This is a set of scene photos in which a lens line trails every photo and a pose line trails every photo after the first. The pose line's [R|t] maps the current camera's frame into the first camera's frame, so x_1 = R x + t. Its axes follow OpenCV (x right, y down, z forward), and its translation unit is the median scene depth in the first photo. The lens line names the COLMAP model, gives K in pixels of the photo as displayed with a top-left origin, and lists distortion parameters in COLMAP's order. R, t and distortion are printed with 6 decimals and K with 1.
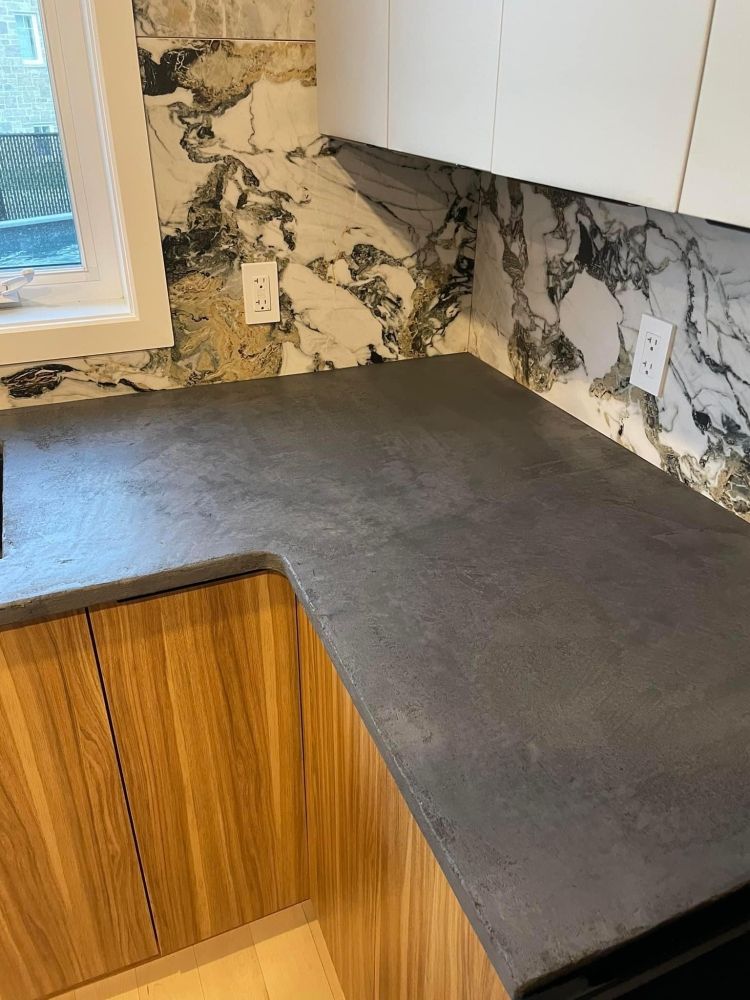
lens RADIAL K [[748.7, 0, 377.7], [0, 748.7, 499.7], [0, 0, 1]] dist [0.137773, -0.179007]
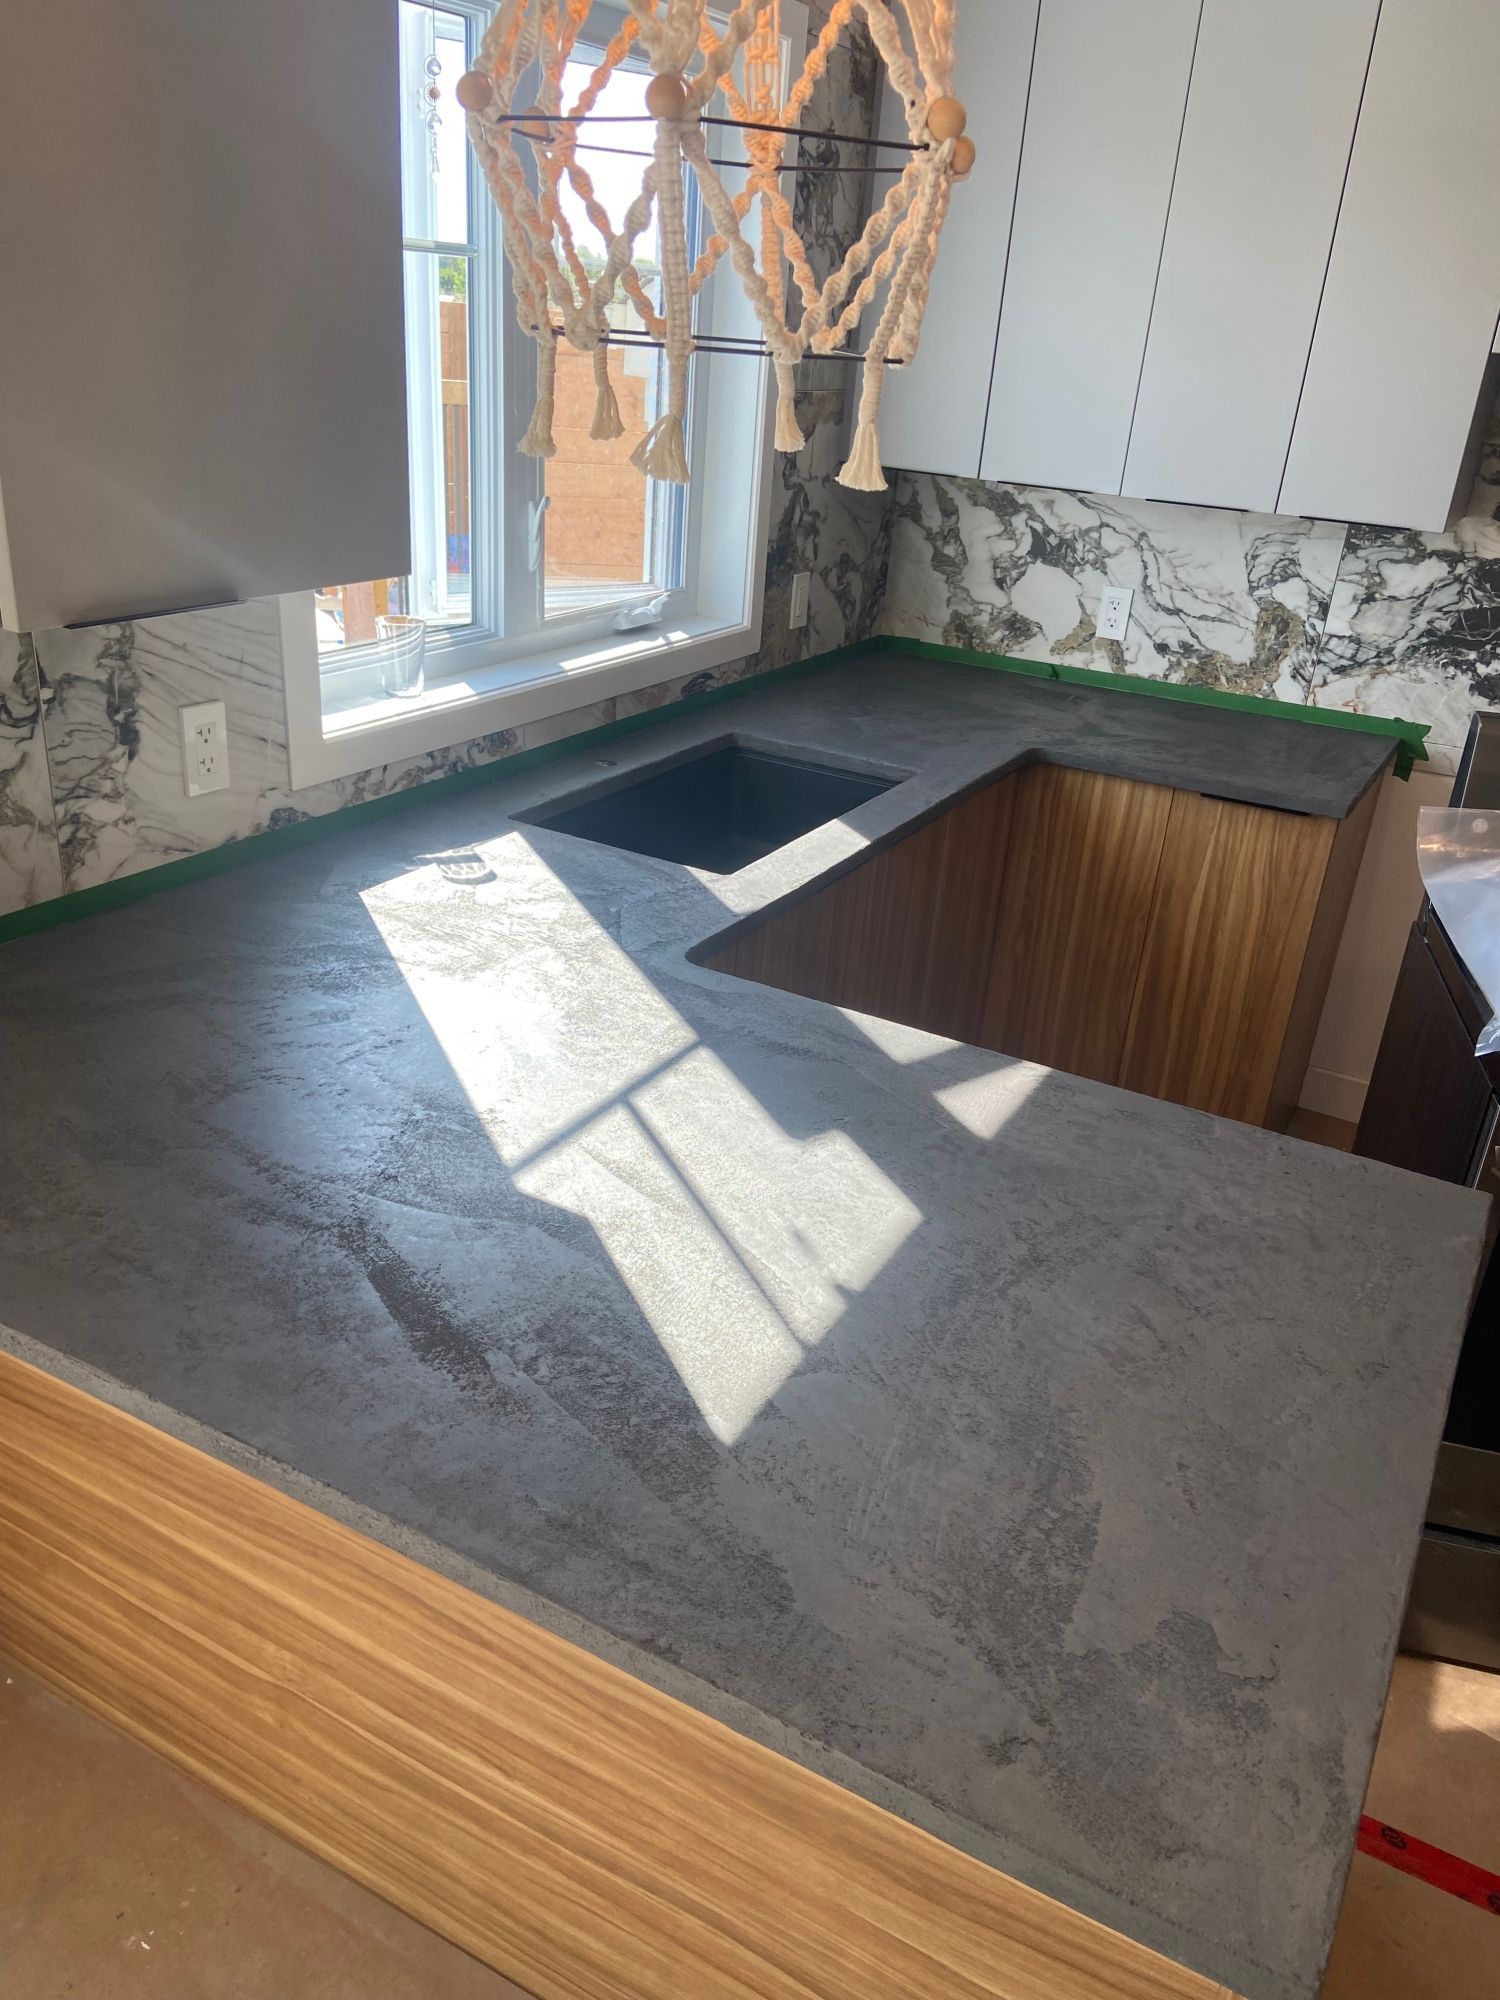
lens RADIAL K [[1497.3, 0, 755.3], [0, 1497.3, 999.4], [0, 0, 1]] dist [0.137773, -0.179007]
pose [[0.778625, -0.216797, 0.588848, -1.800438], [0.250224, 0.967853, 0.025467, 0.246225], [-0.575439, 0.127515, 0.807842, -0.754719]]
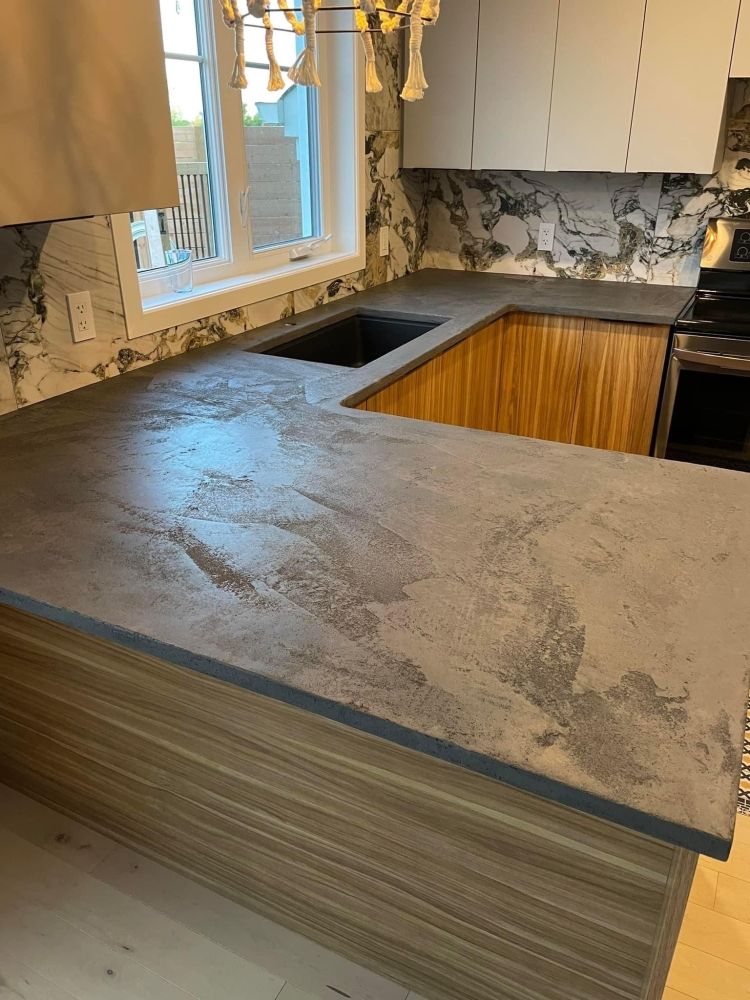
lens RADIAL K [[755.2, 0, 376.9], [0, 755.2, 487.8], [0, 0, 1]] dist [0.115158, -0.172157]
pose [[0.758778, -0.281614, 0.587324, -1.803535], [0.326596, 0.944655, 0.031012, 0.349674], [-0.563552, 0.168287, 0.808758, -0.694111]]
